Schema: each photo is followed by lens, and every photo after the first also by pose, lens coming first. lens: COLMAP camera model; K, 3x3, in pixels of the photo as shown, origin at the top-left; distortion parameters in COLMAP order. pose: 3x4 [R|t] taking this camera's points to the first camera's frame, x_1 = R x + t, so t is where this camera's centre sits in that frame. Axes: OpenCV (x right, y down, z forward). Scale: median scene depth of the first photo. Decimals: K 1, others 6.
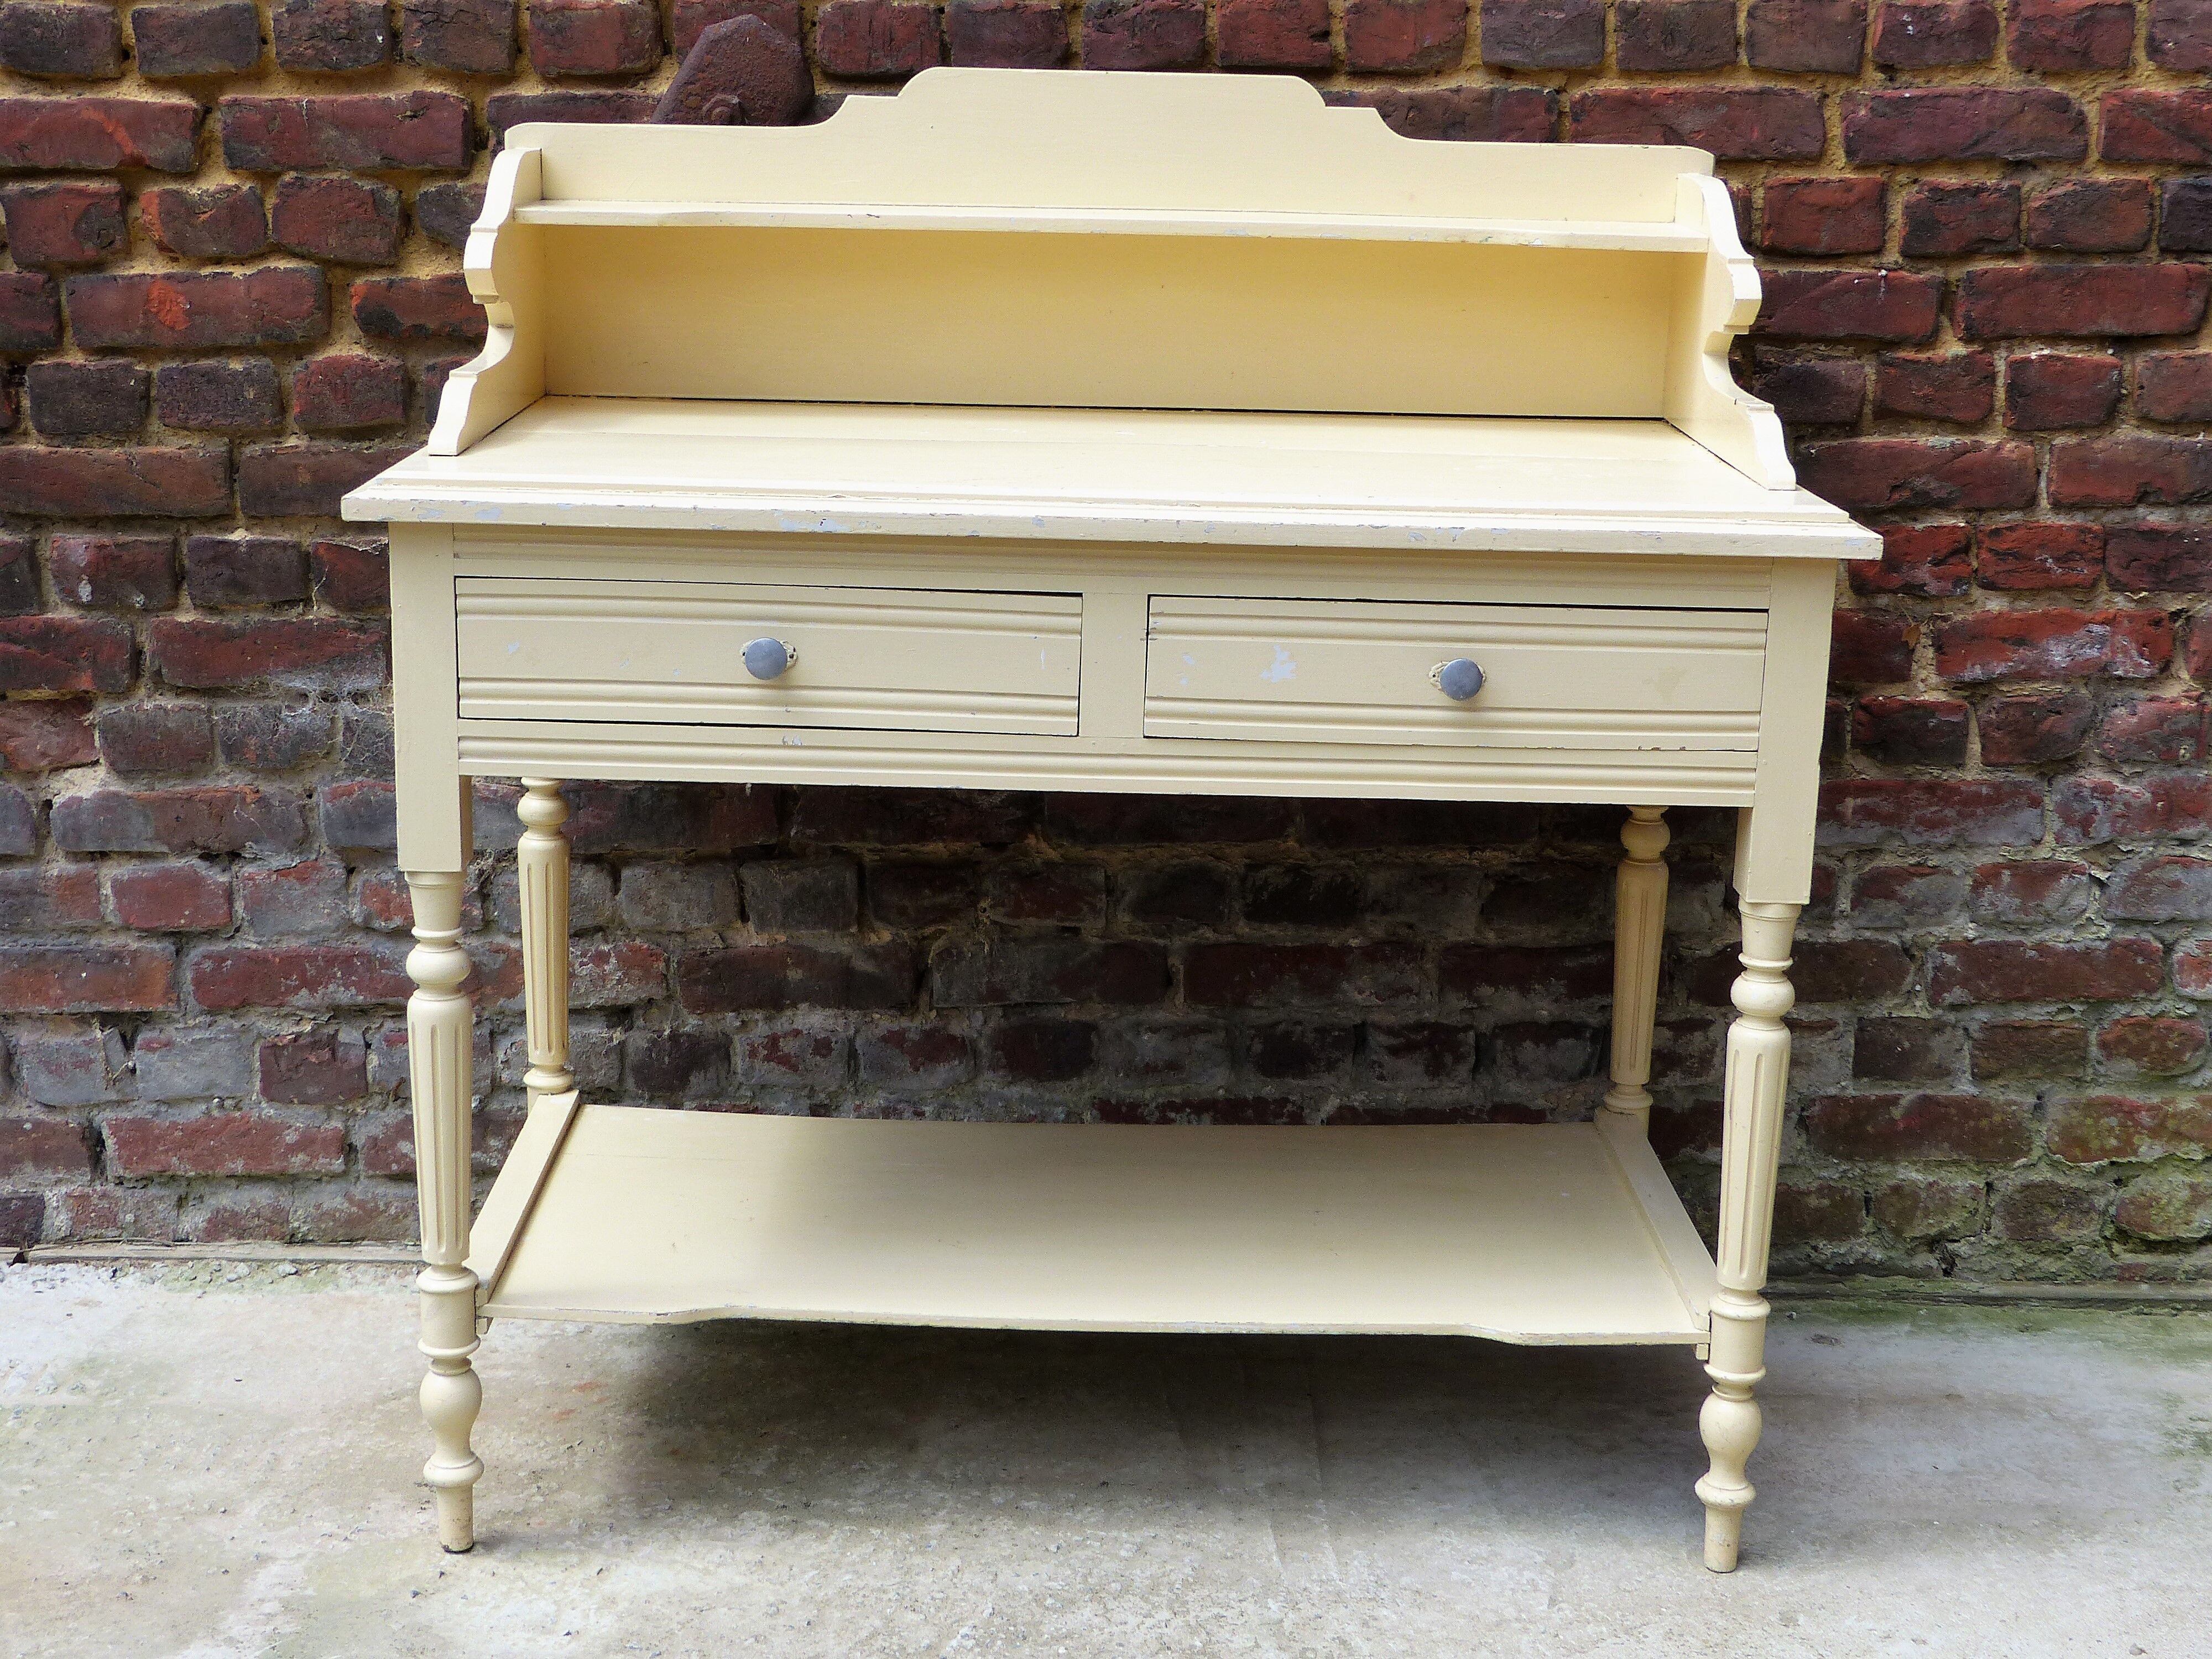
lens RADIAL K [[3280.1, 0, 1124.7], [0, 3280.1, 849.7], [0, 0, 1]] dist [-0.010168, 0.000000]
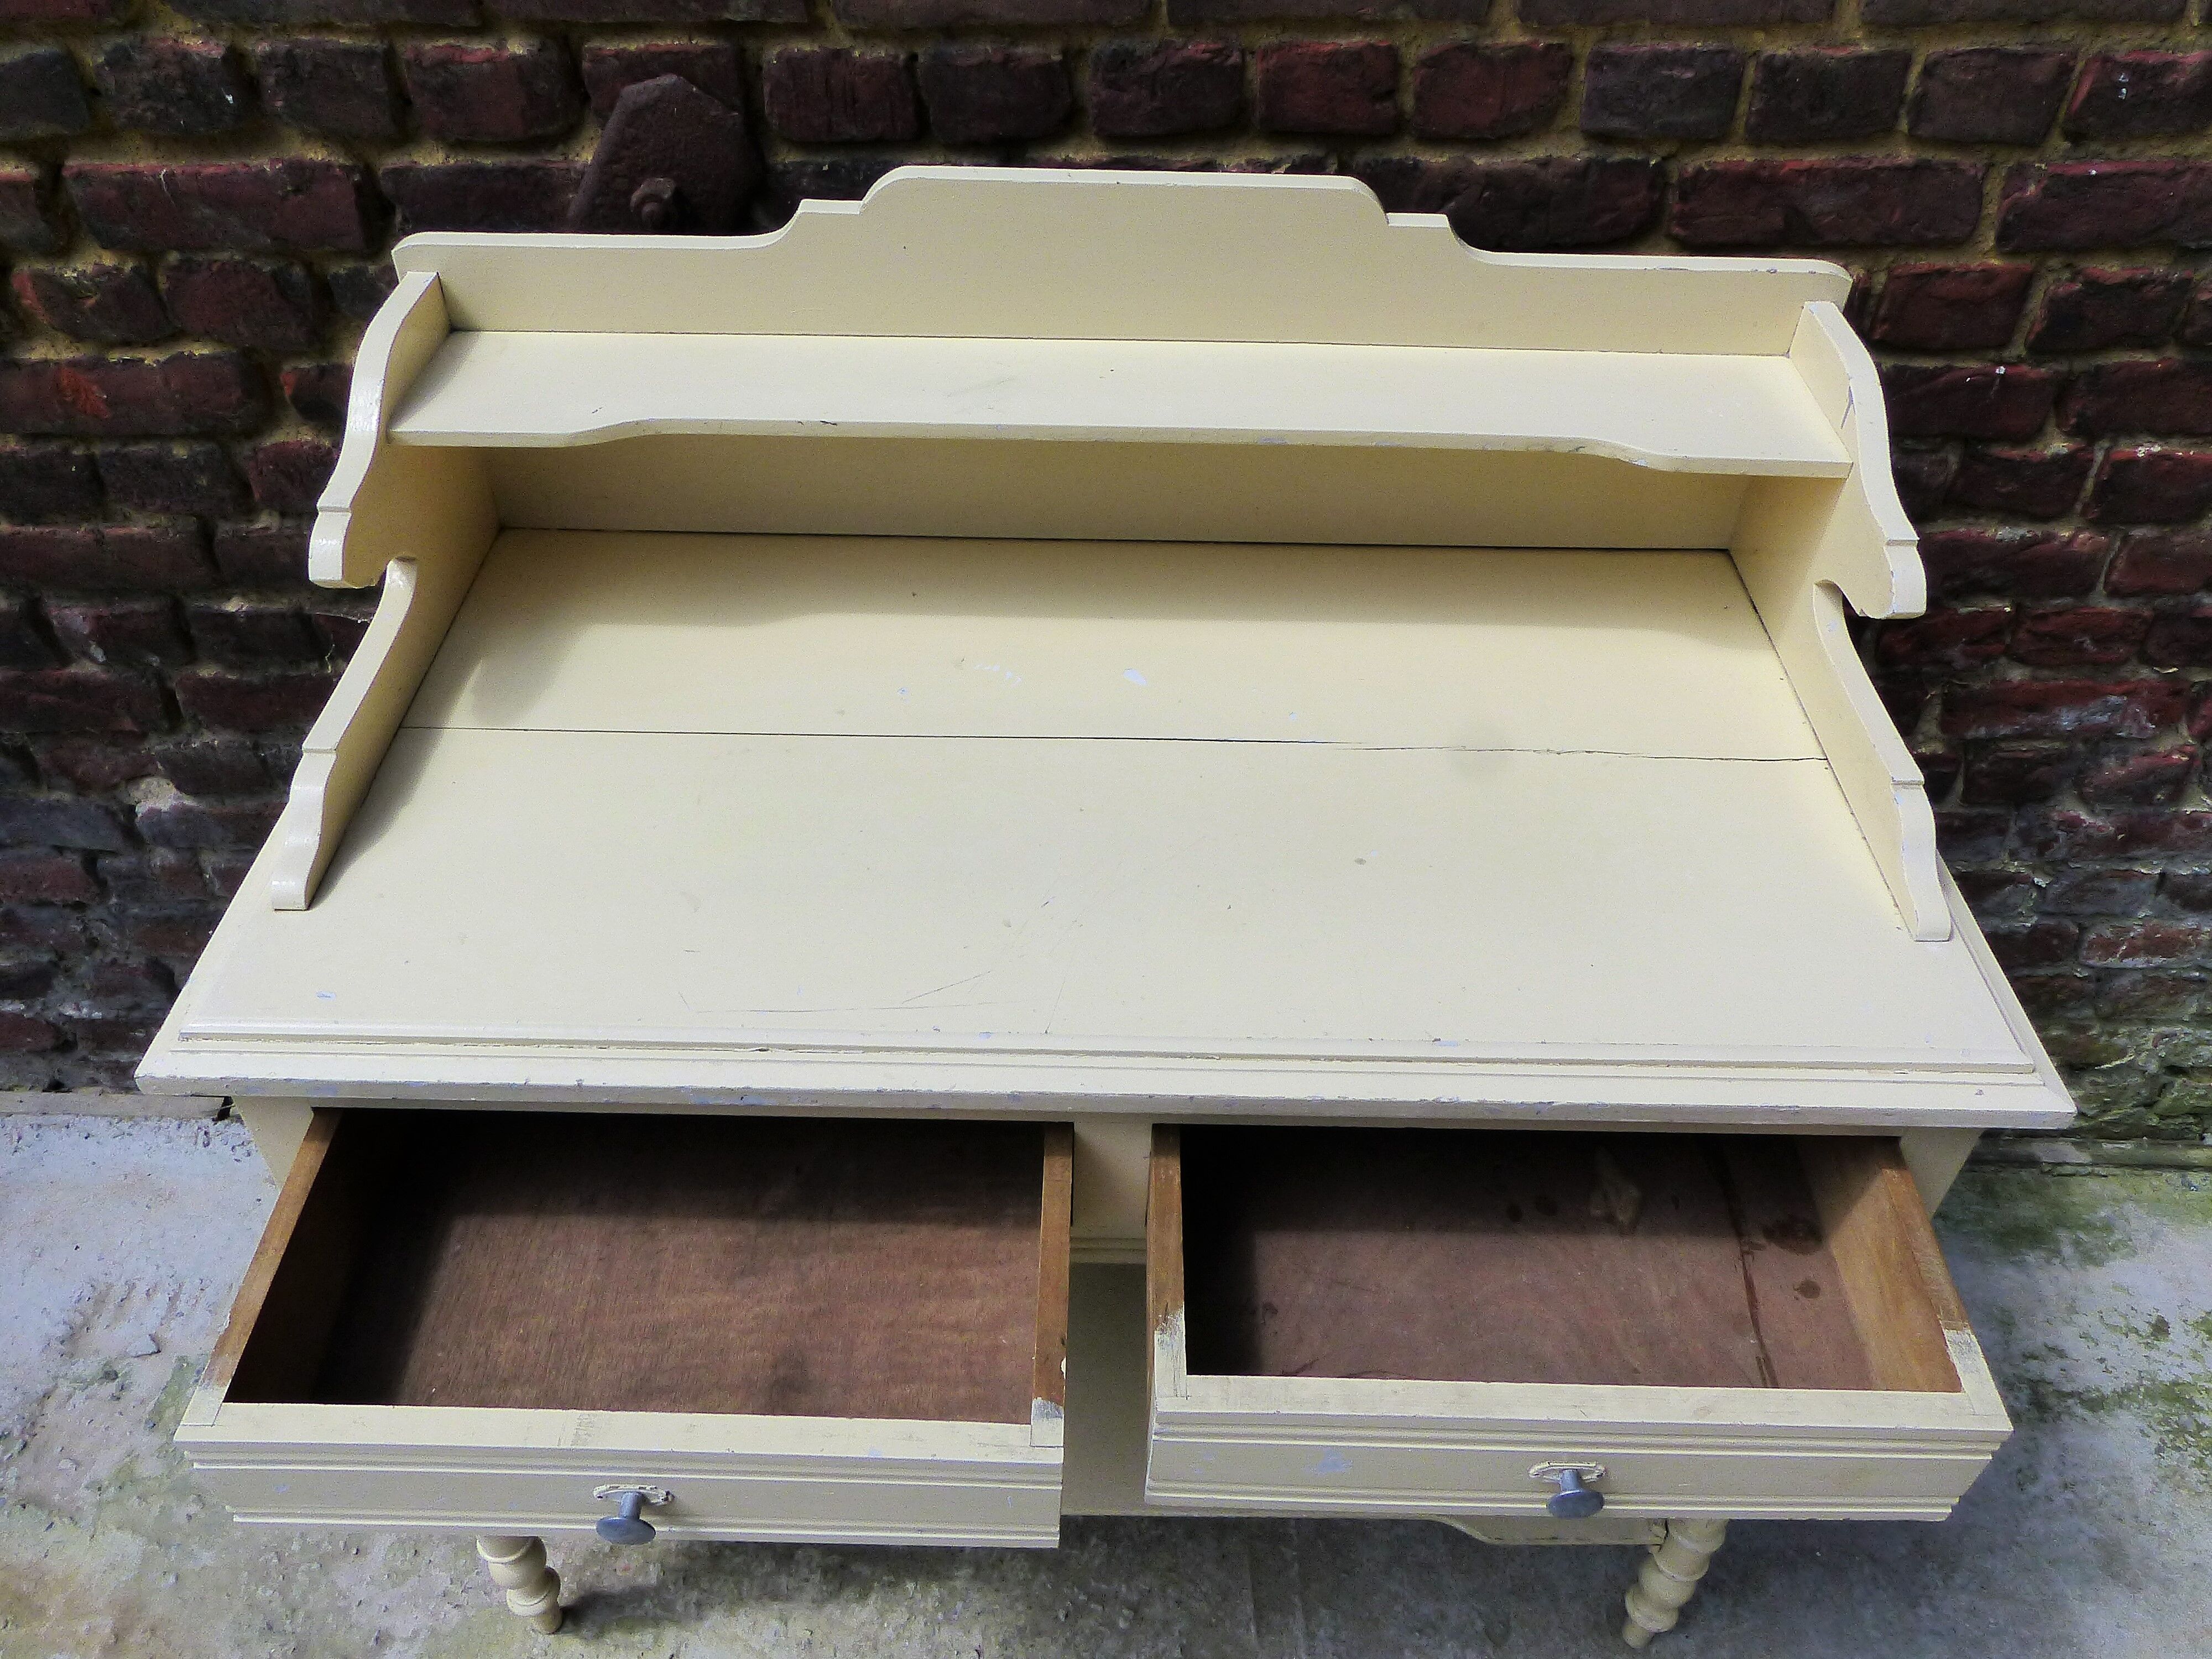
lens RADIAL K [[1702.6, 0, 1115.7], [0, 1702.6, 847.8], [0, 0, 1]] dist [-0.015956, 0.010900]
pose [[0.999706, 0.014954, -0.019086, 0.004085], [-0.004113, 0.880352, 0.474303, -0.270491], [0.023895, -0.474085, 0.880155, 0.518374]]
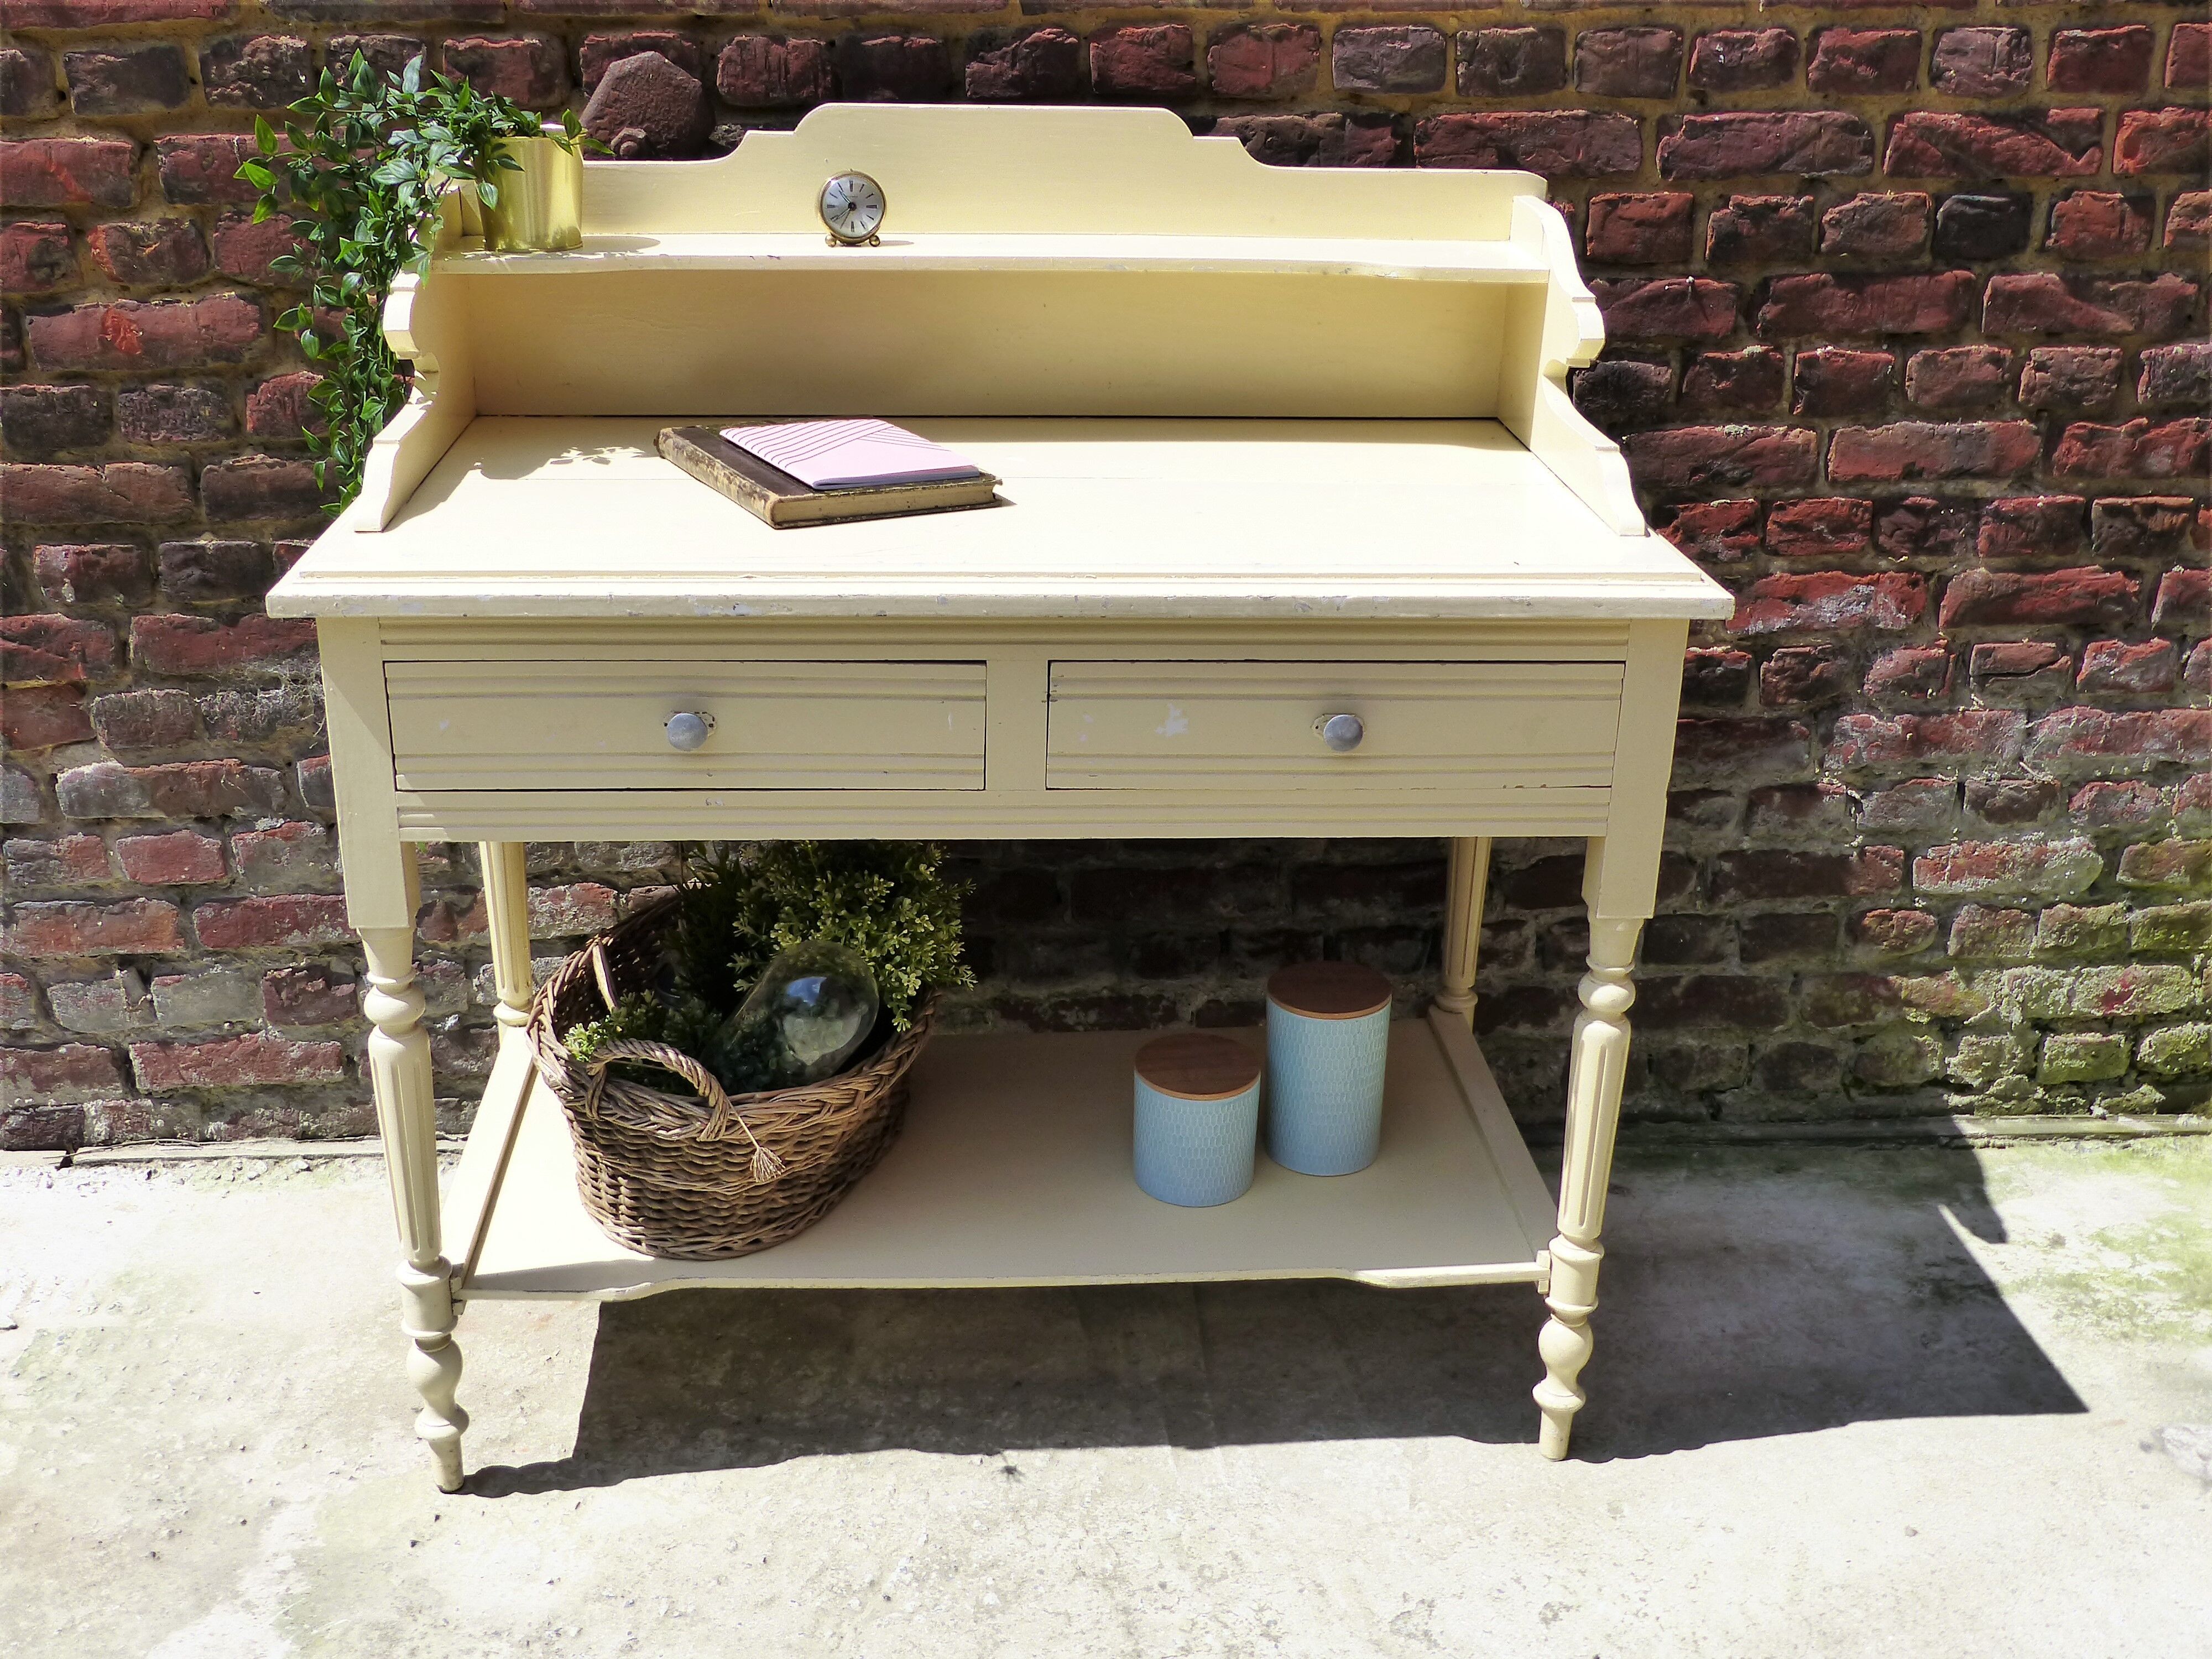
lens RADIAL K [[2379.9, 0, 1123.7], [0, 2379.9, 862.5], [0, 0, 1]] dist [-0.044022, 0.000000]
pose [[0.998149, -0.024994, 0.055447, -0.009924], [0.016370, 0.988418, 0.150872, -0.101716], [-0.058576, -0.149685, 0.986997, 0.182505]]
